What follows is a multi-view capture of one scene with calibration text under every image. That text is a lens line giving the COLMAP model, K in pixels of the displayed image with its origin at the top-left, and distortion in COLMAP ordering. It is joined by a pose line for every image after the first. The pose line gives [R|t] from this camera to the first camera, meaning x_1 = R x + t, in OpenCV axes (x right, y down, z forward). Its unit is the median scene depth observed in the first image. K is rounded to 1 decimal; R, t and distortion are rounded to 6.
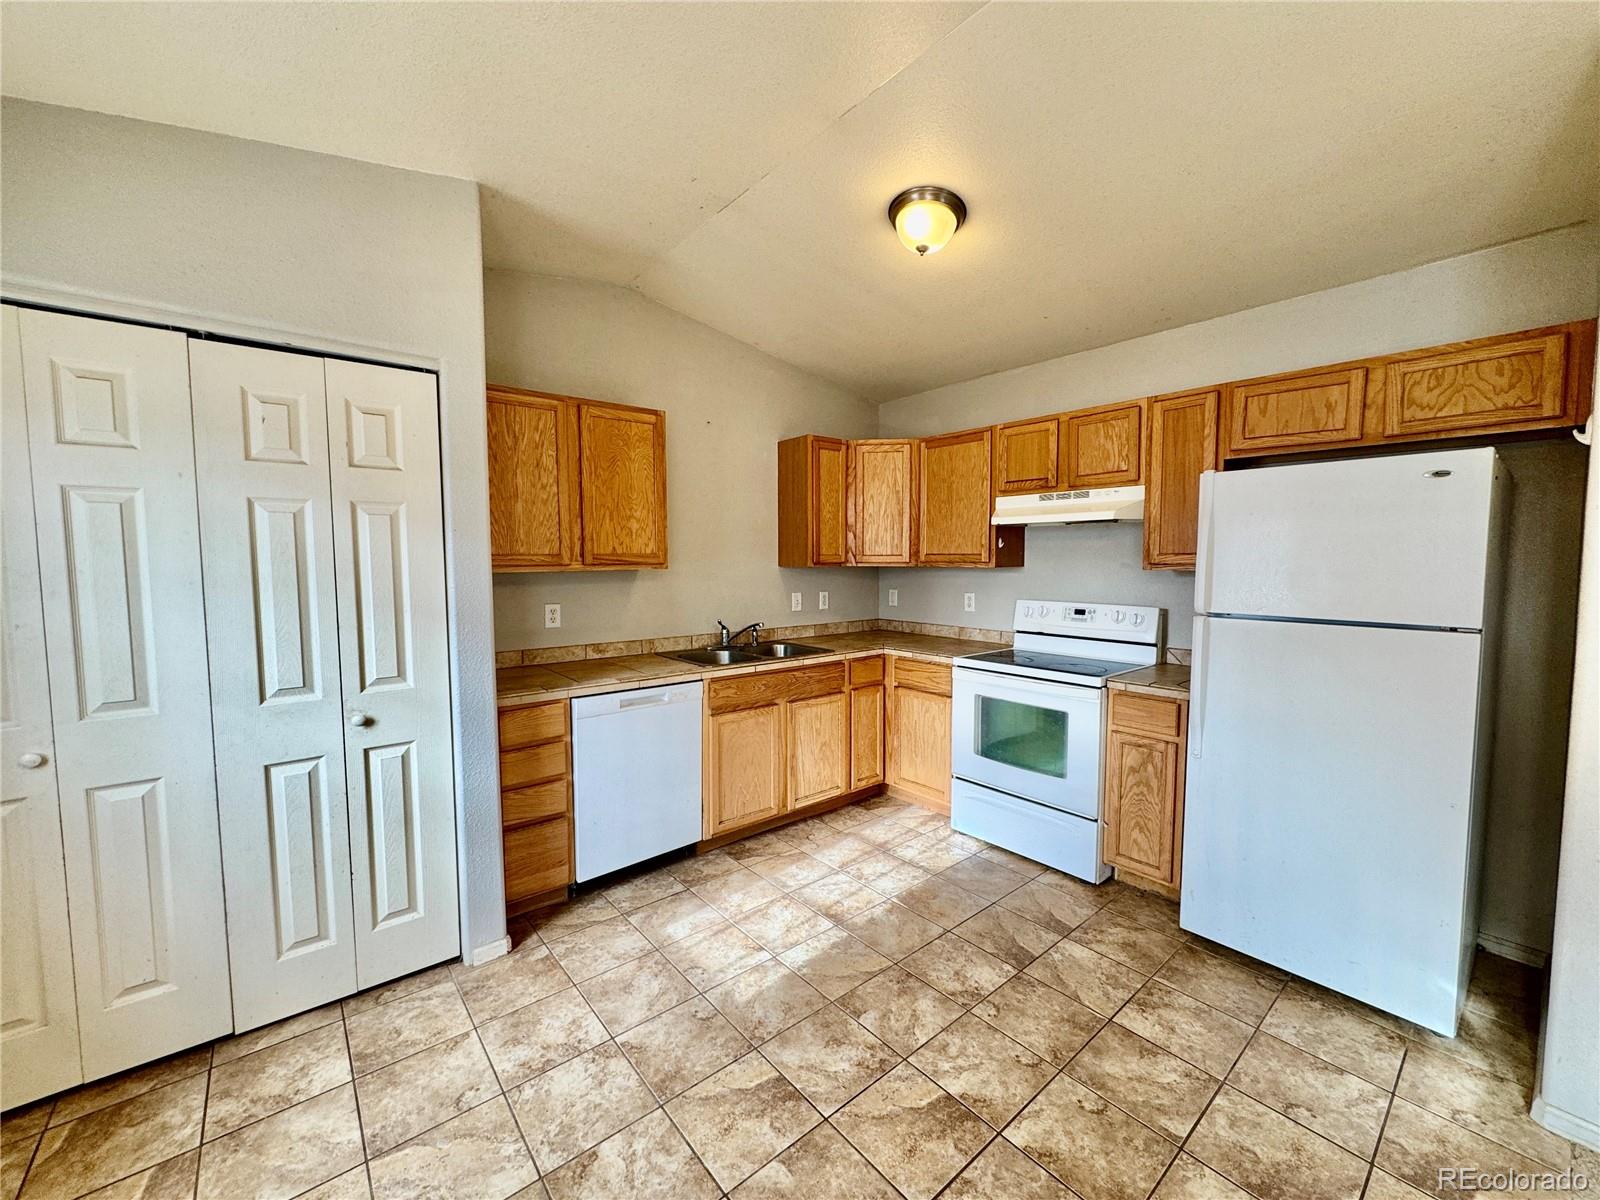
lens RADIAL K [[636.2, 0, 800.9], [0, 636.2, 601.4], [0, 0, 1]] dist [-0.001422, -0.000061]
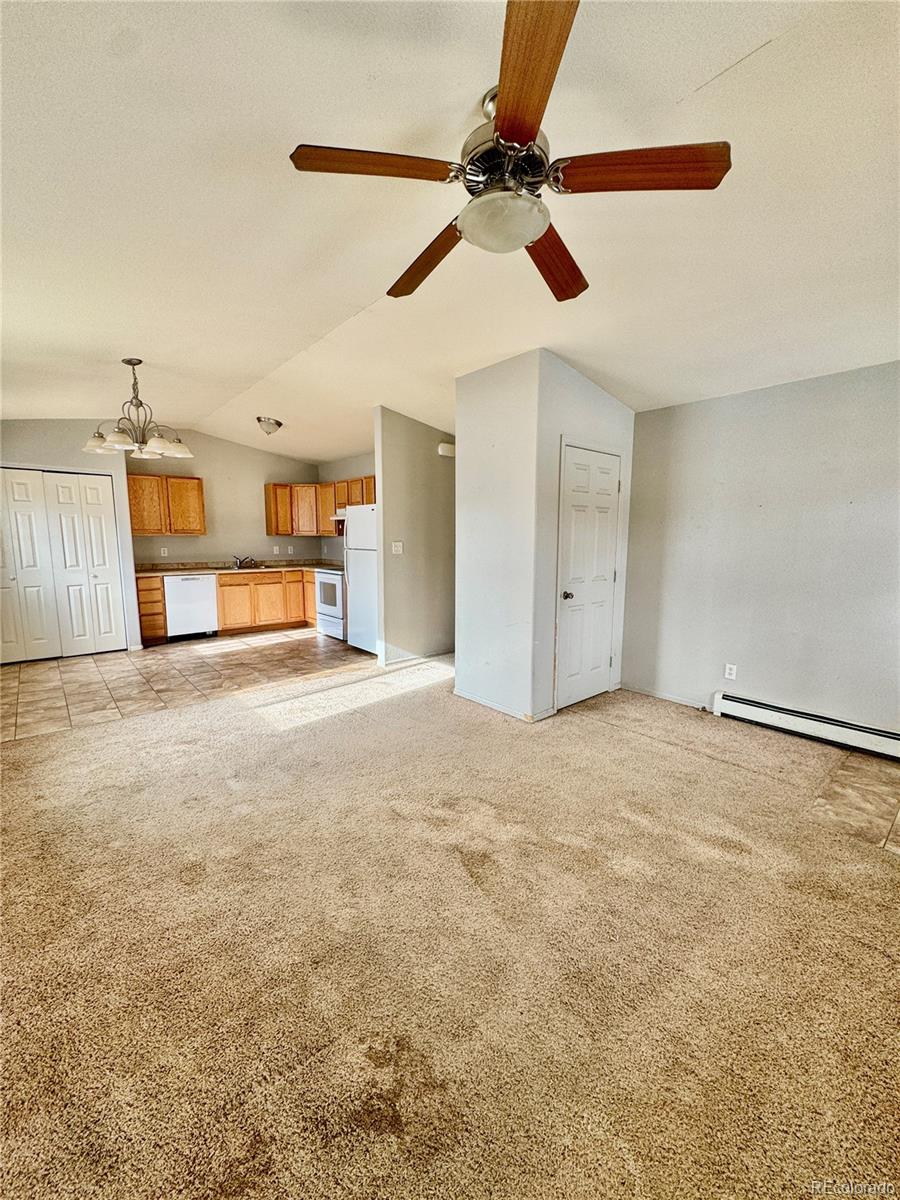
lens RADIAL K [[477.1, 0, 449.5], [0, 477.1, 603.0], [0, 0, 1]] dist [-0.001422, -0.000061]
pose [[0.999902, 0.006858, 0.012213, 1.064981], [-0.007743, 0.997231, 0.073959, 0.105144], [-0.011672, -0.074047, 0.997186, -1.422147]]
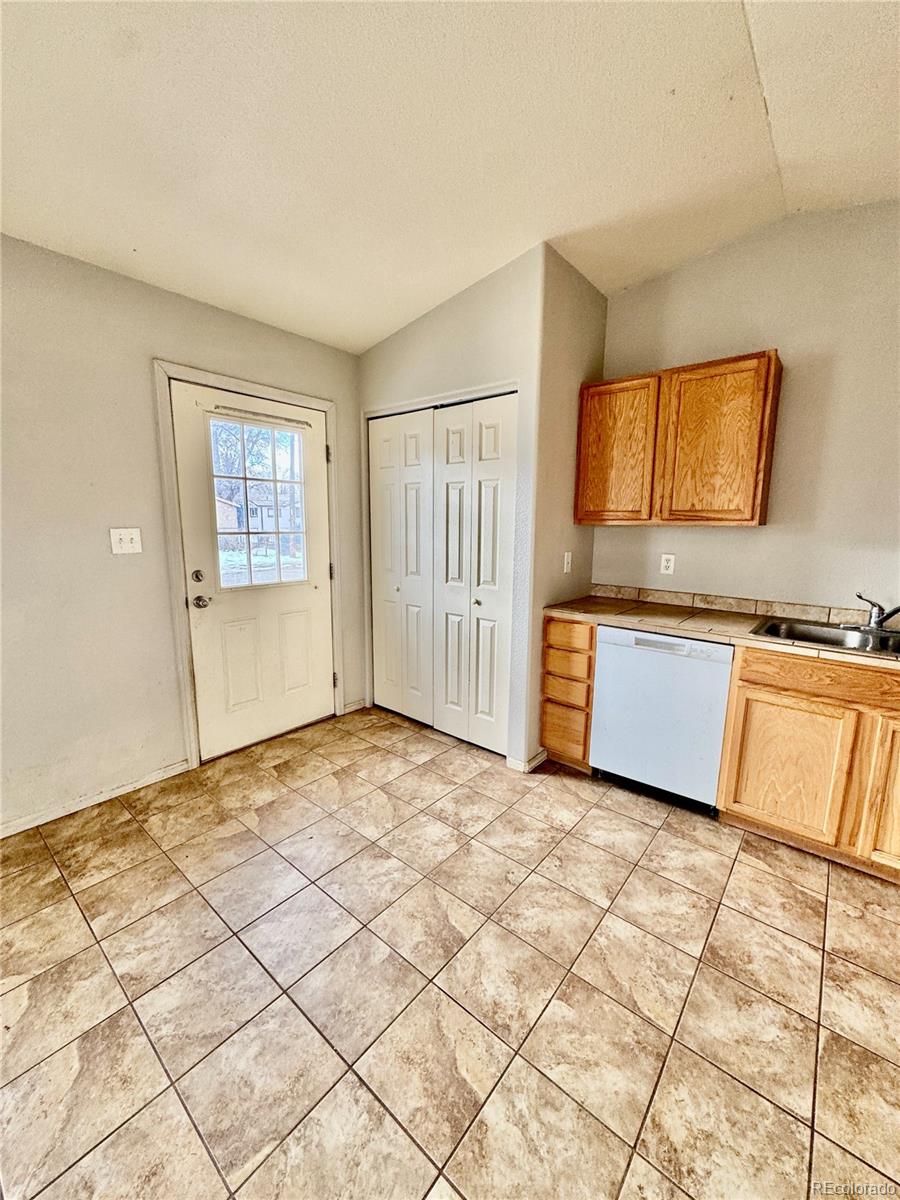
lens RADIAL K [[477.1, 0, 449.0], [0, 477.1, 600.2], [0, 0, 1]] dist [-0.001422, -0.000061]
pose [[0.177879, 0.162666, -0.970515, 0.530672], [-0.080898, 0.985322, 0.150321, -0.015332], [0.980721, 0.051774, 0.188428, 0.553588]]
